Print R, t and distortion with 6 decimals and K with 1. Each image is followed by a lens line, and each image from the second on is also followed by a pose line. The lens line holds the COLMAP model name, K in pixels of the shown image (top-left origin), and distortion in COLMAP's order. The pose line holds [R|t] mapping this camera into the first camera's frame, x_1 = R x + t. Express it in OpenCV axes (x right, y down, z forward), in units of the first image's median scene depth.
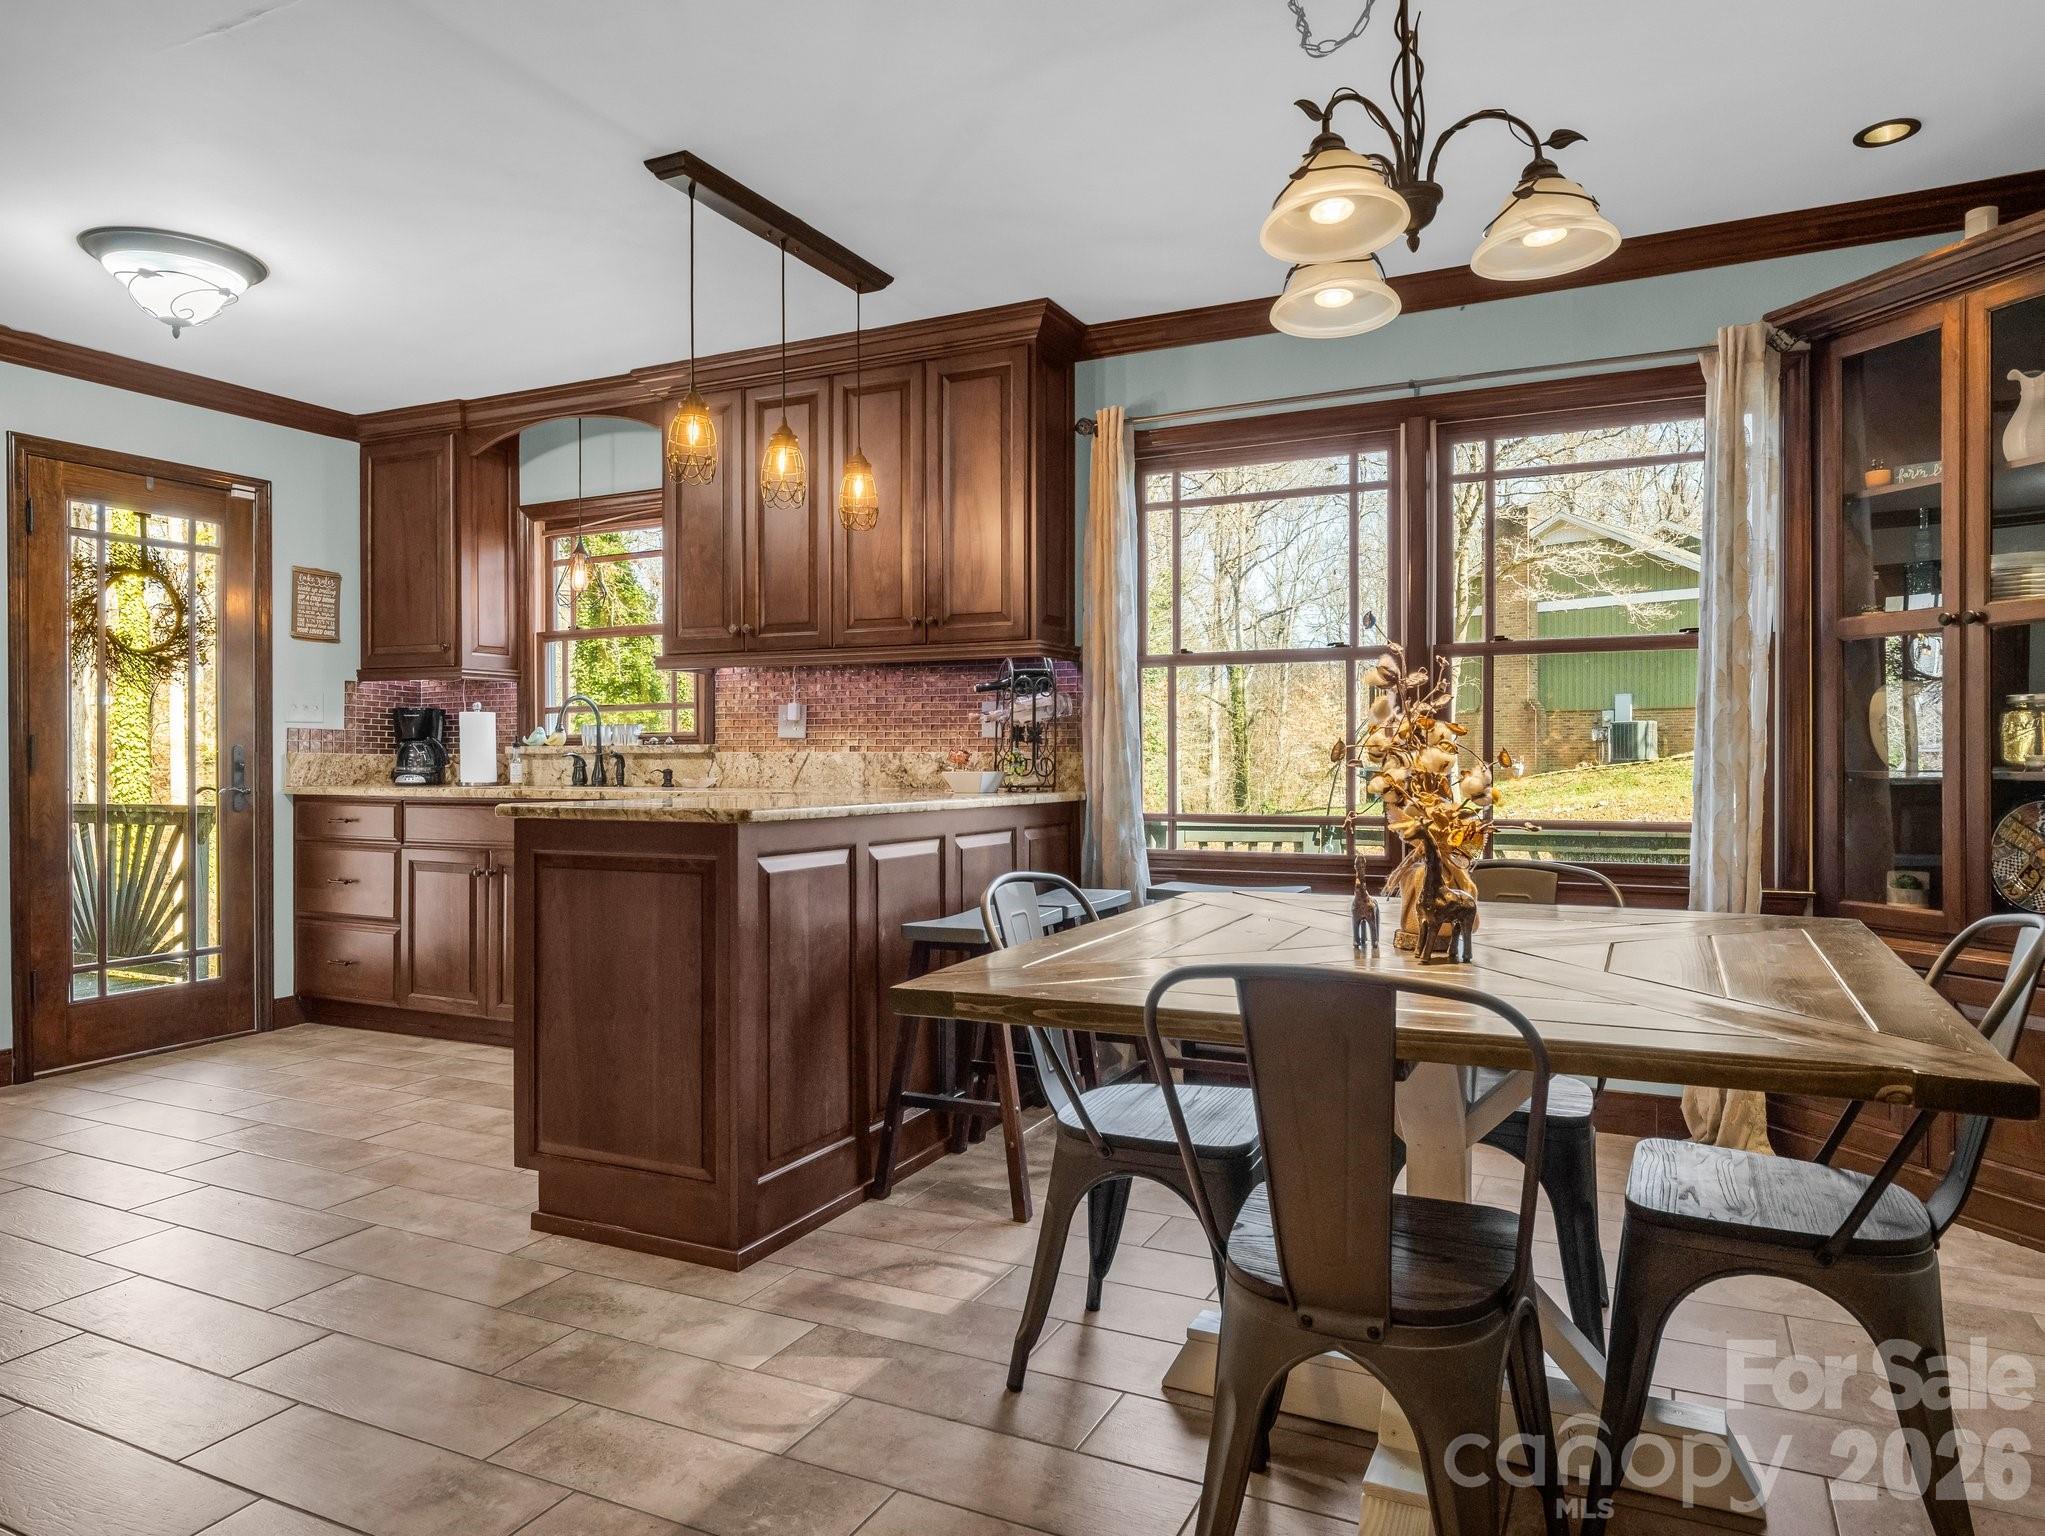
lens RADIAL K [[1317.6, 0, 1000.1], [0, 1317.6, 765.6], [0, 0, 1]] dist [0.005088, -0.004521]
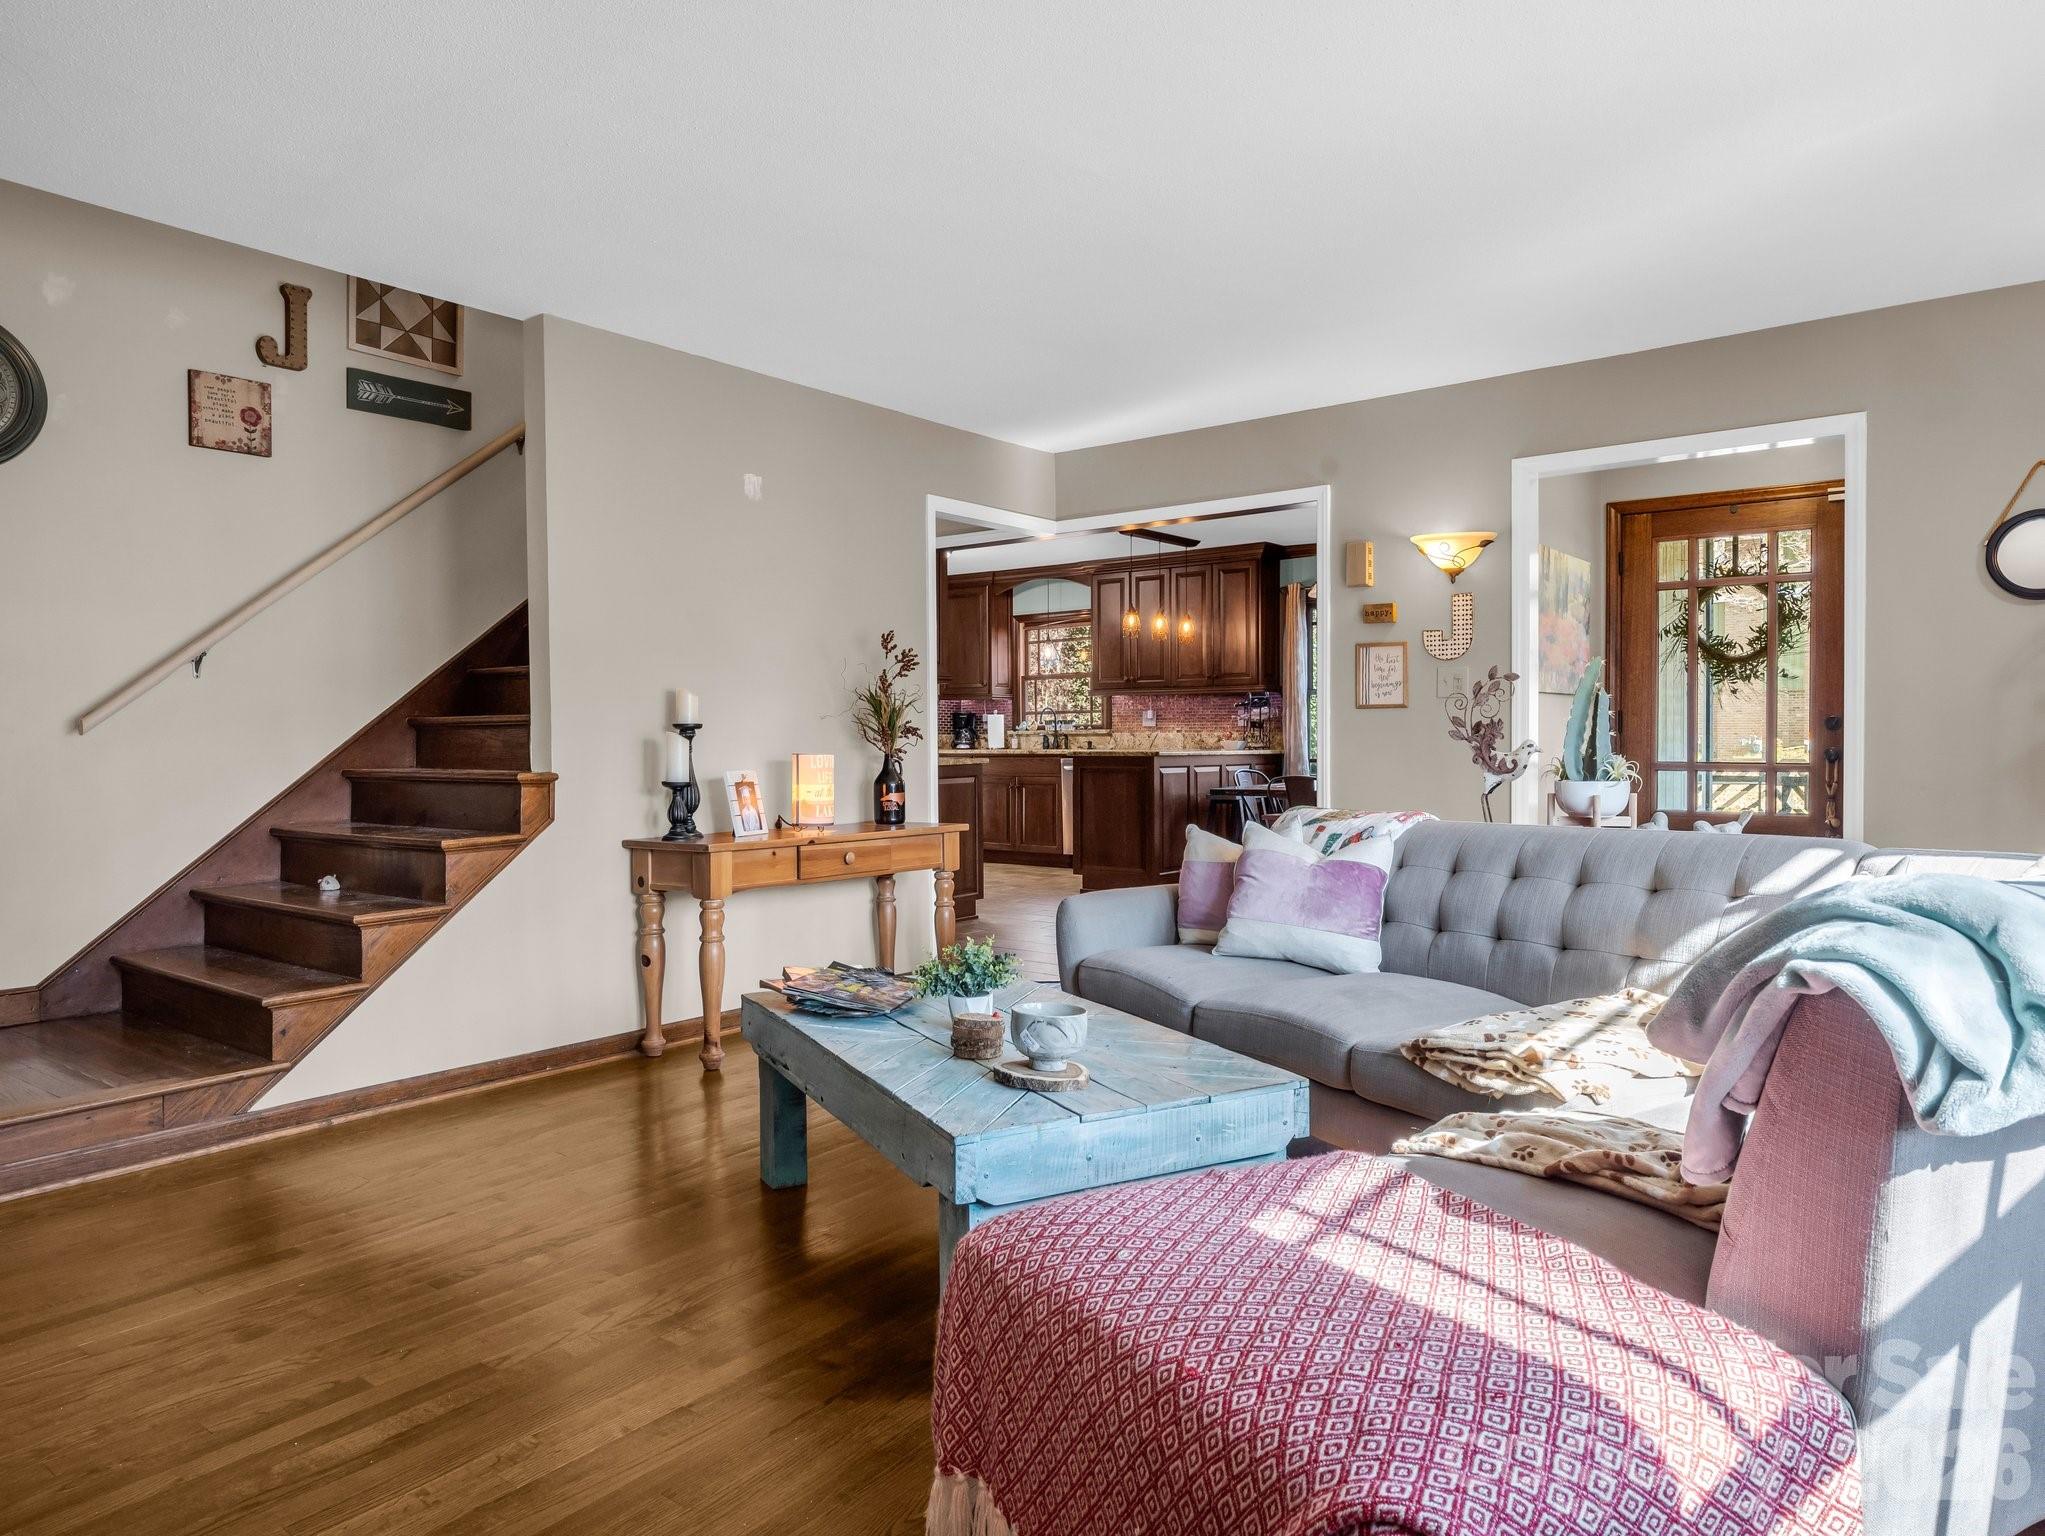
lens RADIAL K [[1317.6, 0, 986.5], [0, 1317.6, 767.2], [0, 0, 1]] dist [0.005088, -0.004521]
pose [[0.977824, 0.001362, -0.209422, 0.035424], [0.002176, 0.999859, 0.016662, 0.009843], [0.209415, -0.016749, 0.977683, -1.202206]]
